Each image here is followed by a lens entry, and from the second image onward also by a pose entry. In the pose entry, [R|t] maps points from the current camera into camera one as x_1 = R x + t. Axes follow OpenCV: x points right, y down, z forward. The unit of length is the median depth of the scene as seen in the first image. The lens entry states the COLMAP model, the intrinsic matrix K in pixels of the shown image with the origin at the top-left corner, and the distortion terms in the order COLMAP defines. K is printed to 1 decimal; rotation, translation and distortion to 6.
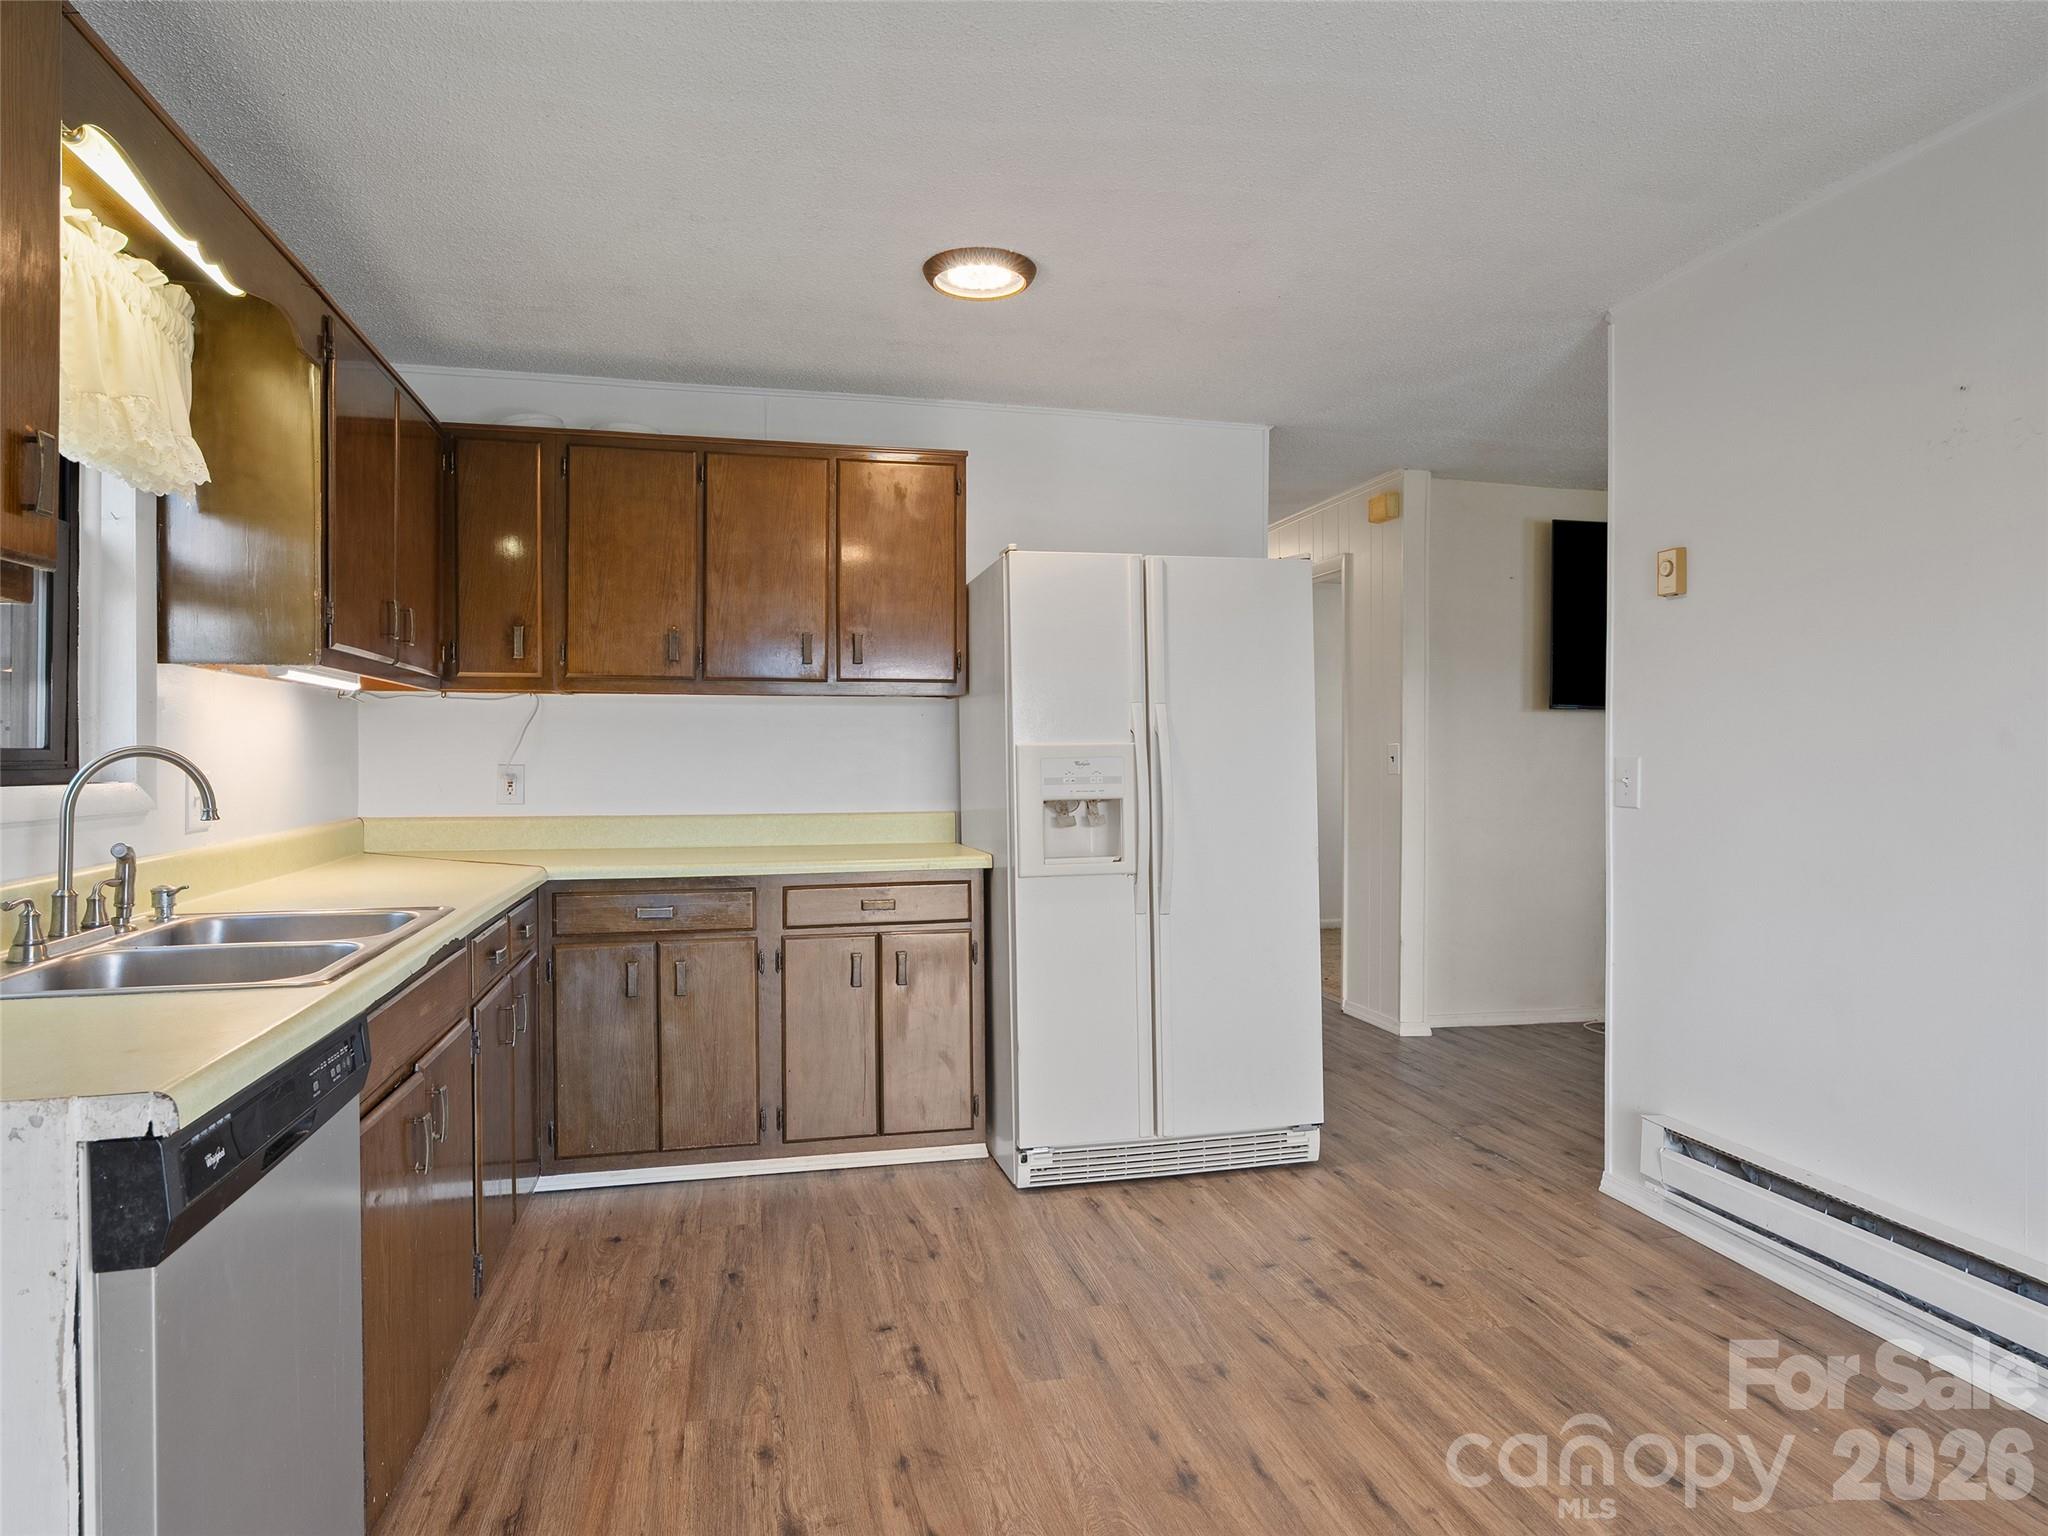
lens RADIAL K [[1245.7, 0, 1020.0], [0, 1245.7, 755.7], [0, 0, 1]] dist [-0.001188, 0.000888]
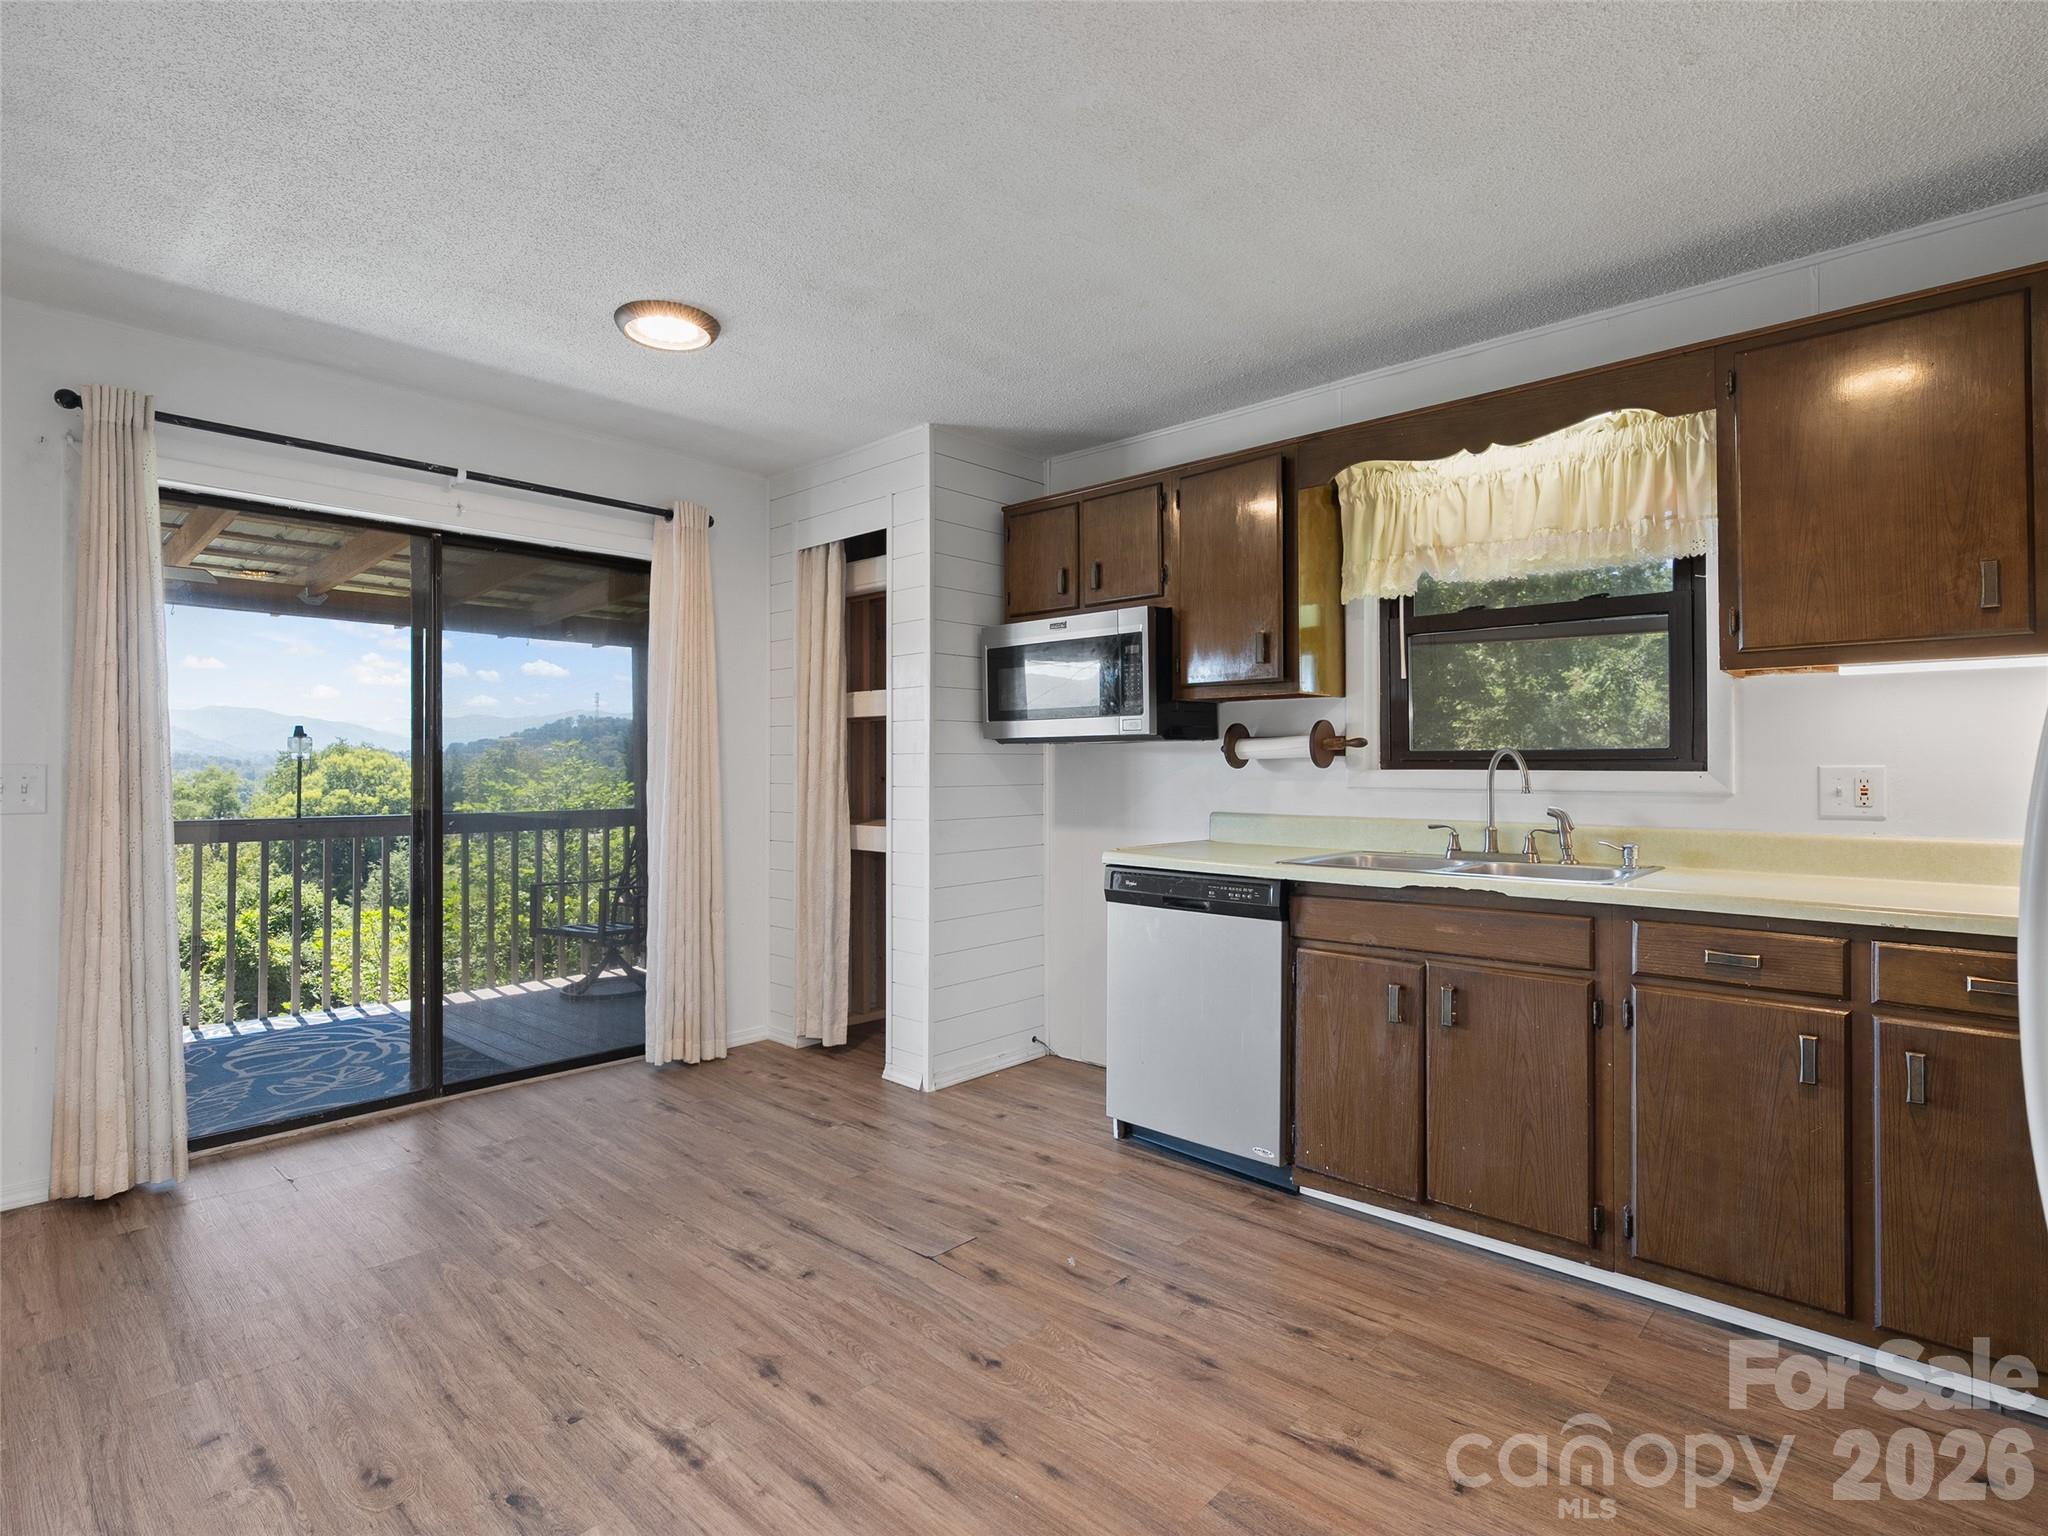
lens RADIAL K [[1038.1, 0, 1015.3], [0, 1038.1, 756.8], [0, 0, 1]] dist [-0.003327, 0.001923]
pose [[-0.828066, -0.006169, -0.560597, 0.395112], [-0.001238, 0.999957, -0.009176, 0.012394], [0.560630, -0.006904, -0.828038, 1.130769]]
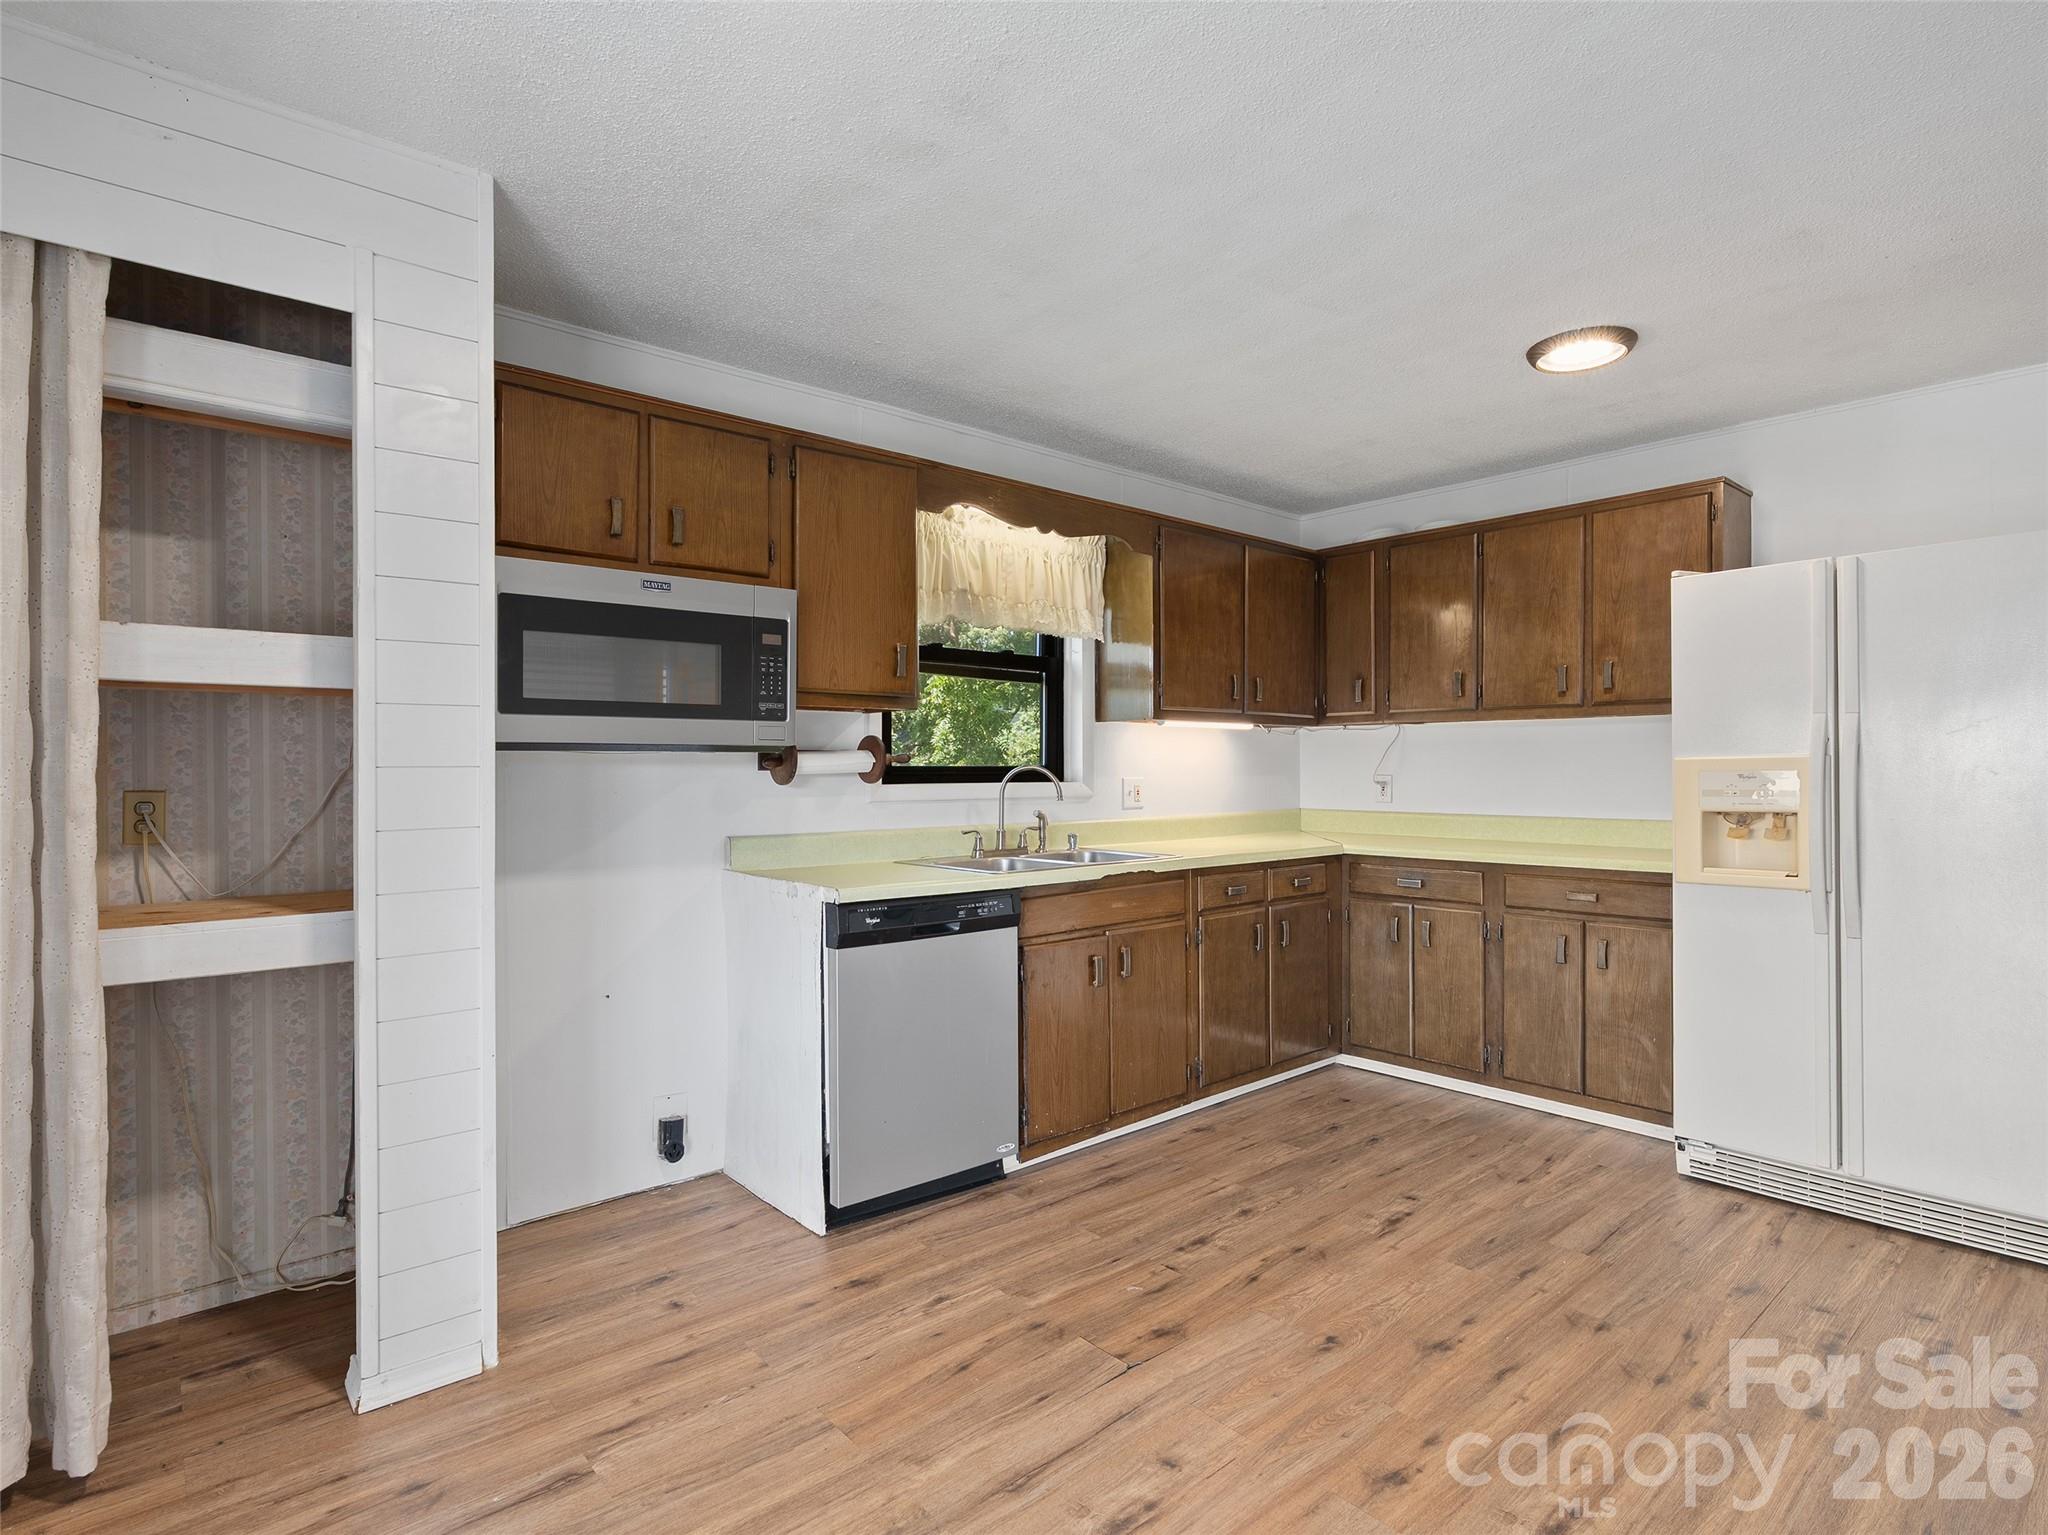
lens RADIAL K [[1049.3, 0, 1024.0], [0, 1049.3, 767.5], [0, 0, 1]] dist [-0.005411, 0.001532]
pose [[0.468444, -0.001705, -0.883491, 0.565736], [0.000867, 0.999999, -0.001470, -0.000012], [0.883493, -0.000077, 0.468445, 0.088711]]
